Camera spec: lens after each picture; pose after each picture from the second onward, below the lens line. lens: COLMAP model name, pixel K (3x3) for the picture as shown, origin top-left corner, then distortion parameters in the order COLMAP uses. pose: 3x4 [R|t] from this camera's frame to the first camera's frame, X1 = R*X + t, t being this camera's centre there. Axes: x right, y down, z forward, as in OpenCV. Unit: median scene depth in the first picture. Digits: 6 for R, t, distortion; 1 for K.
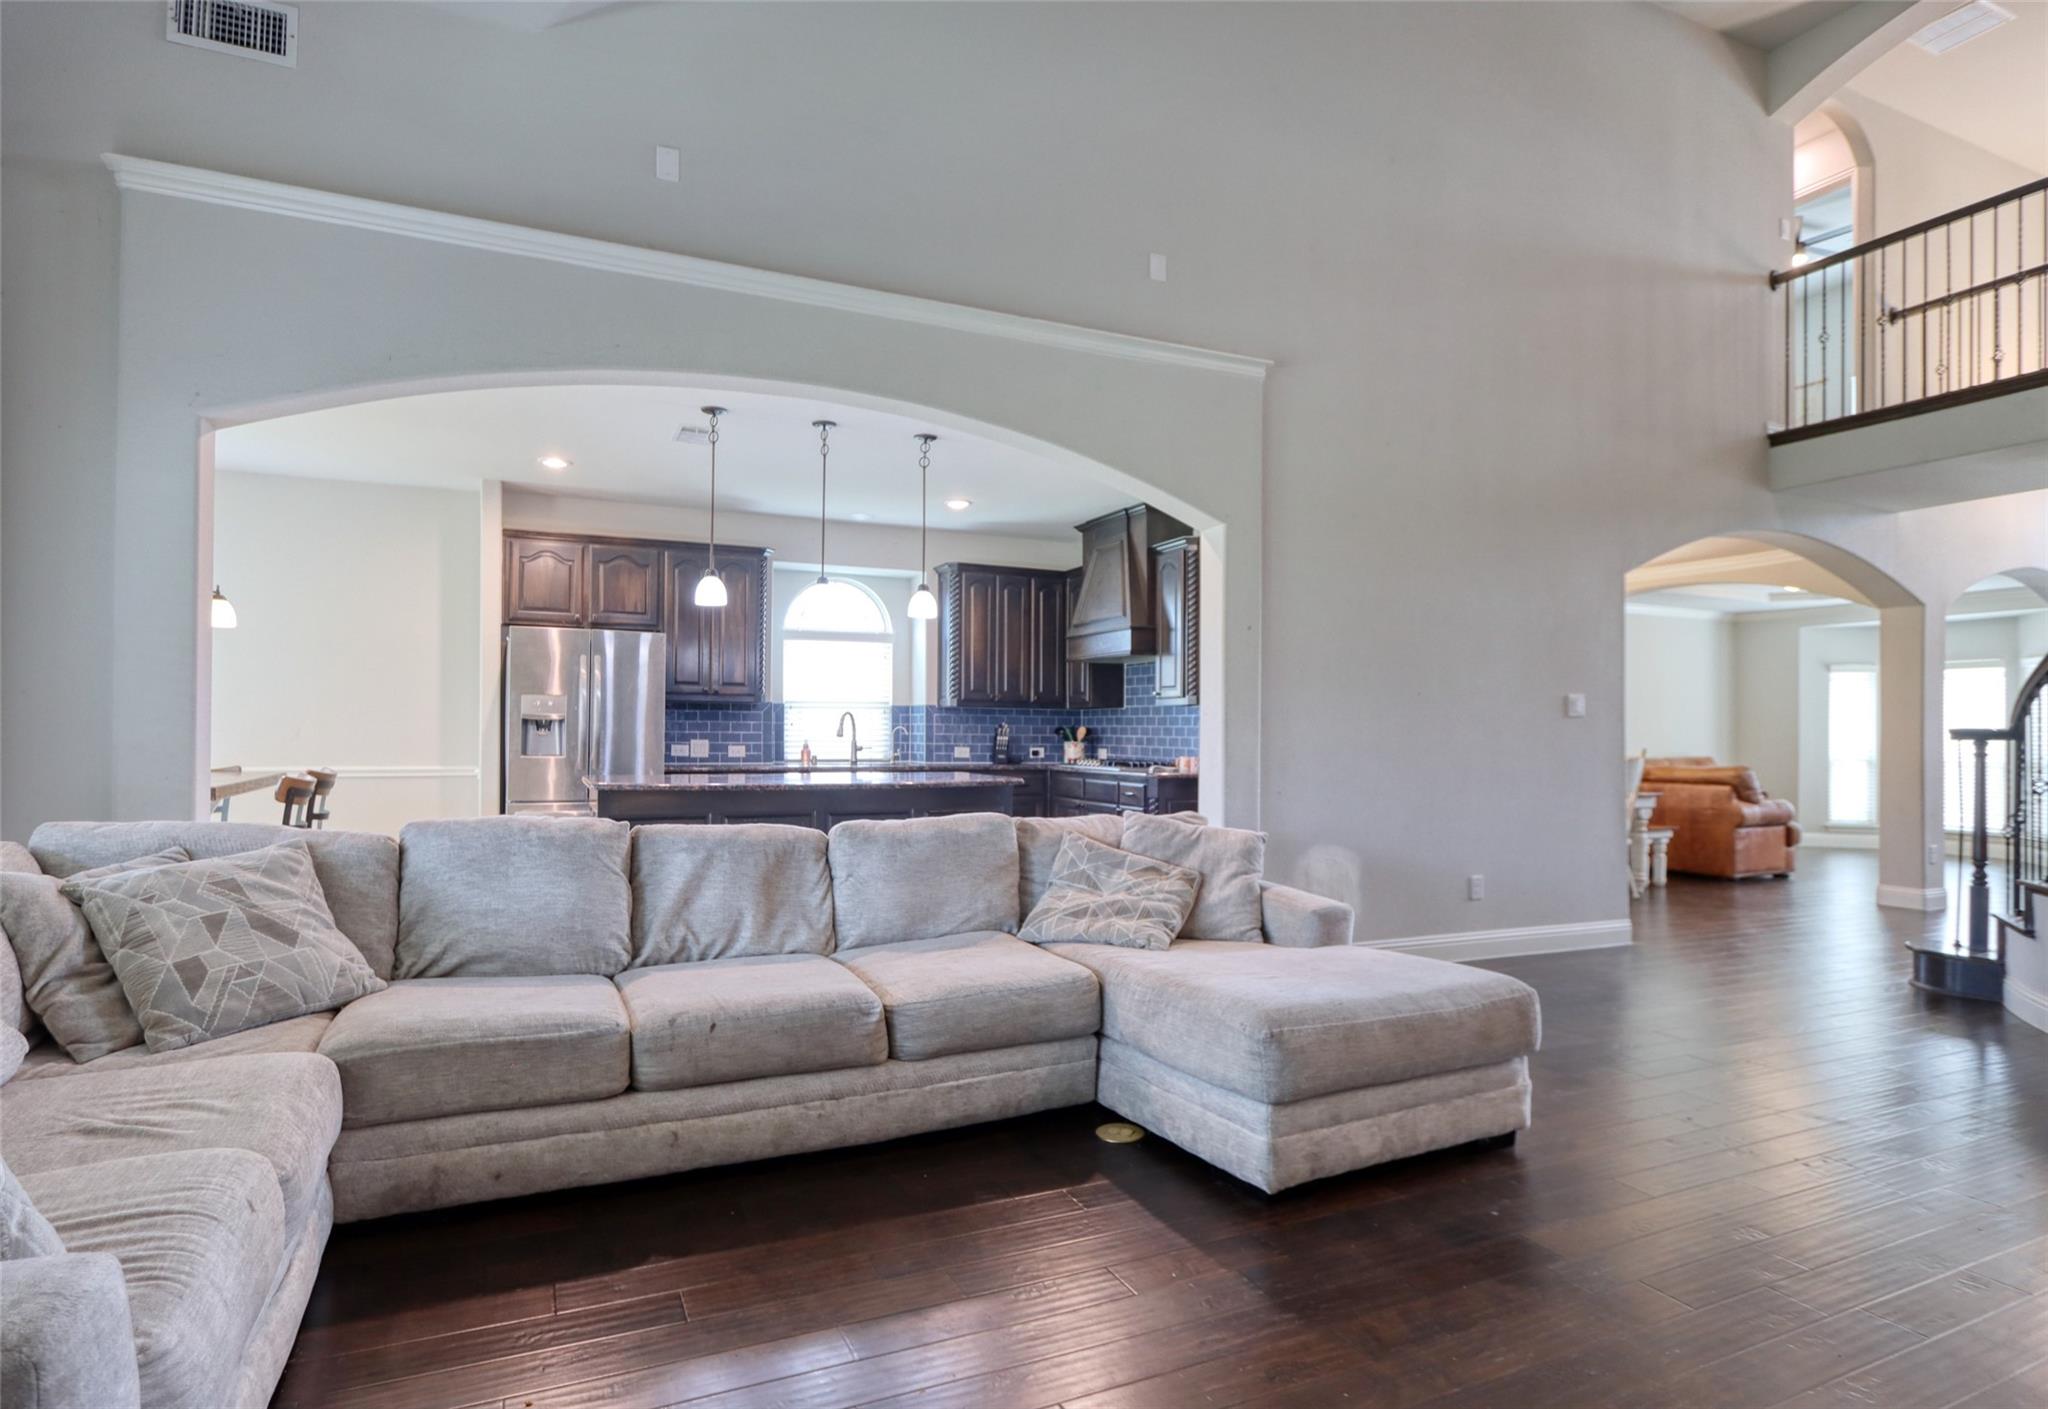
lens RADIAL K [[1092.3, 0, 1024.0], [0, 1092.3, 704.5], [0, 0, 1]] dist [0.000189, 0.000682]
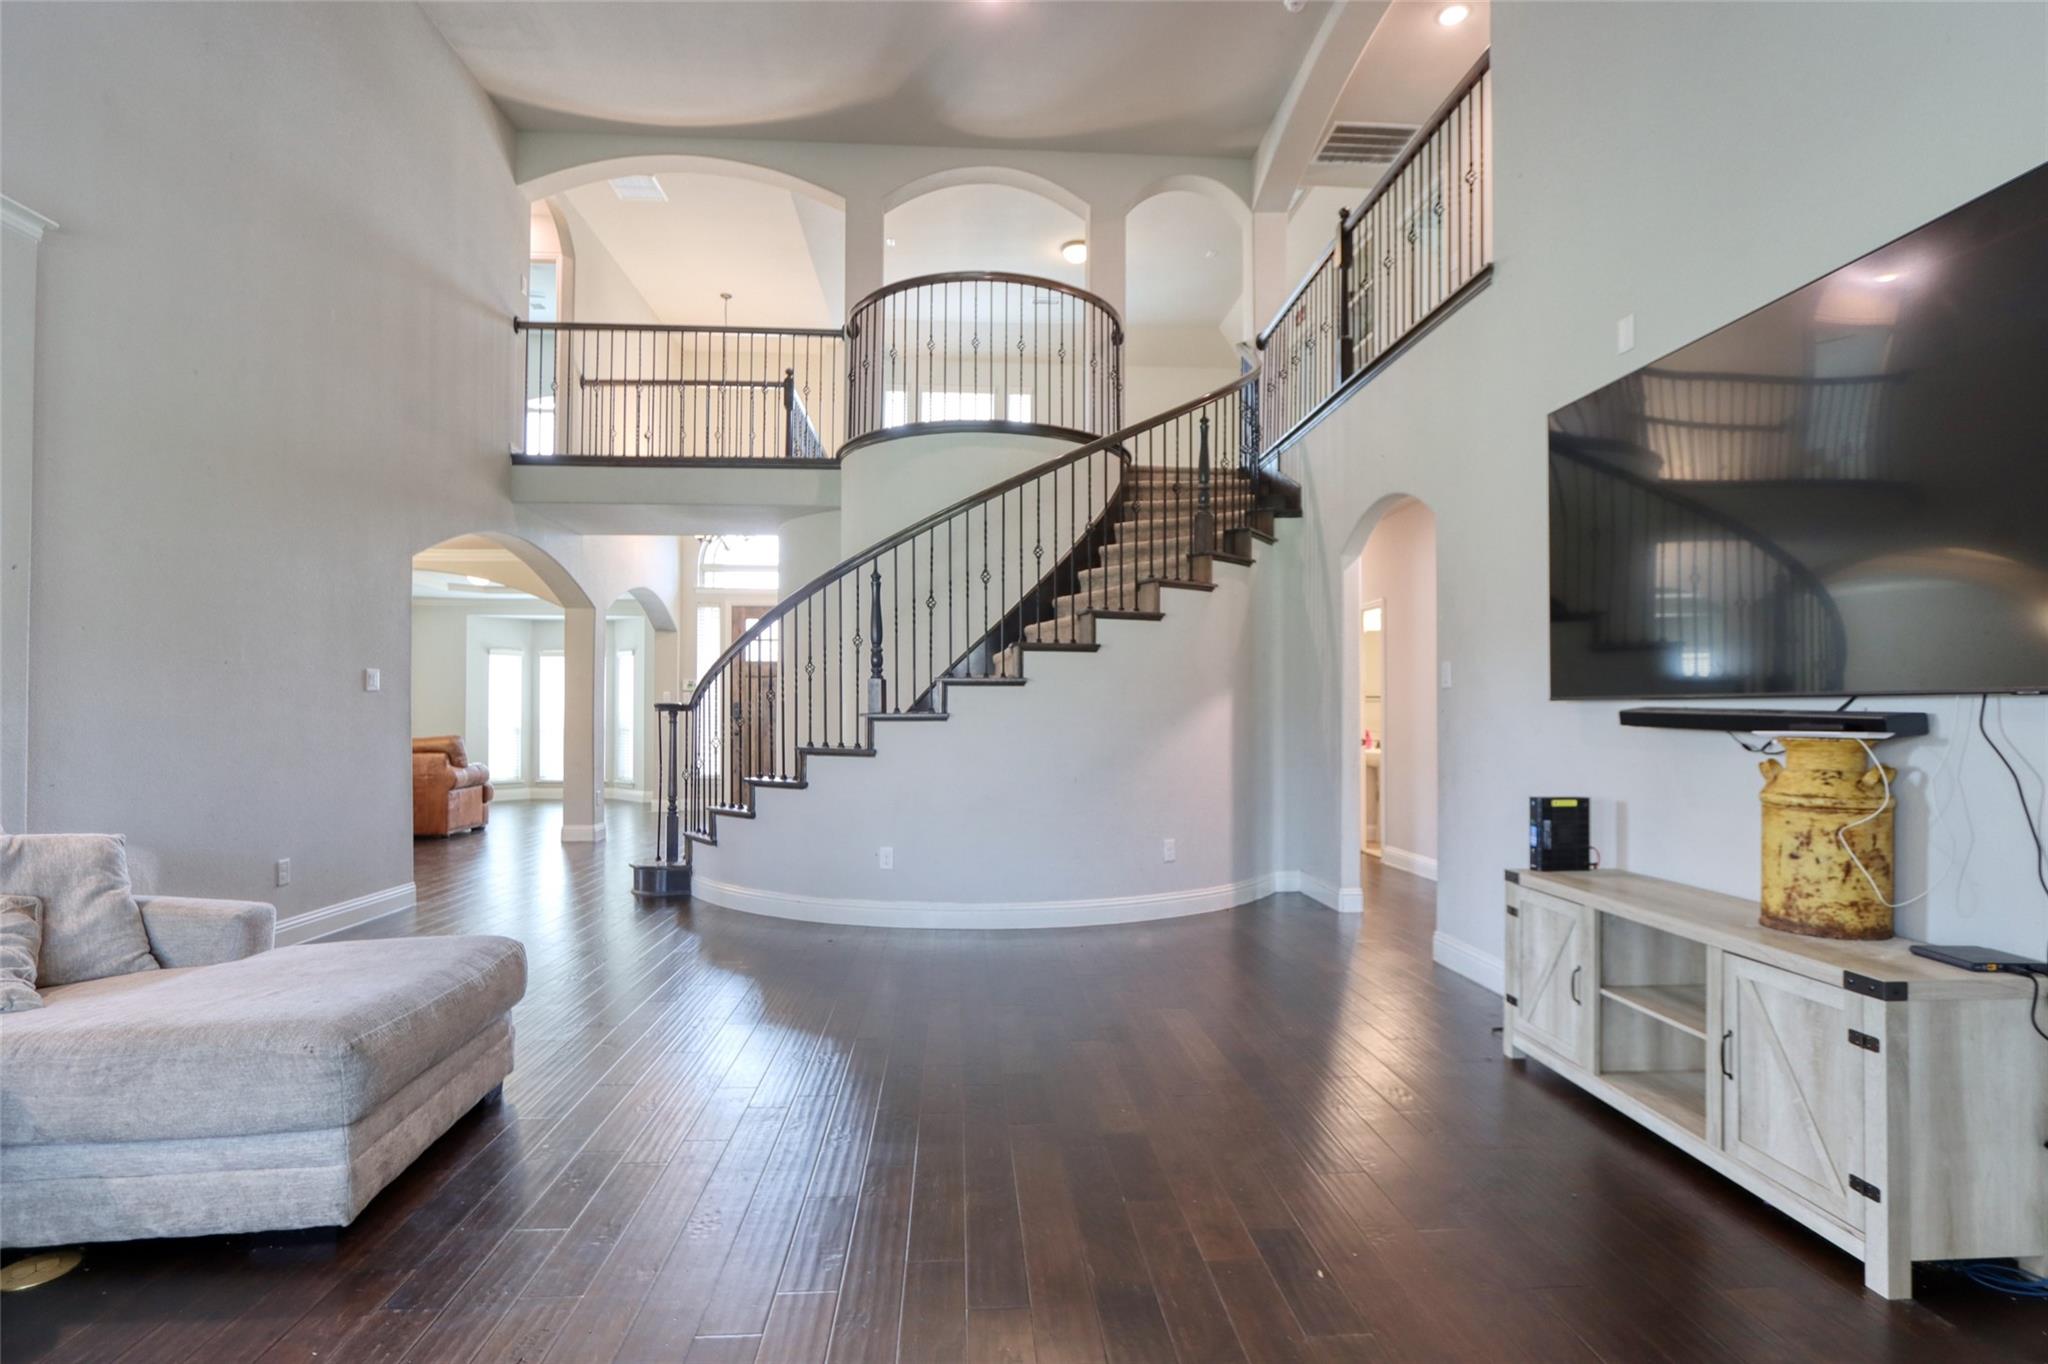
lens RADIAL K [[1028.0, 0, 1024.0], [0, 1028.0, 682.0], [0, 0, 1]] dist [-0.000491, 0.000141]
pose [[0.361085, 0.019780, 0.932323, -0.250560], [-0.023061, 0.999659, -0.012278, 0.001246], [-0.932248, -0.017067, 0.361417, 0.129171]]
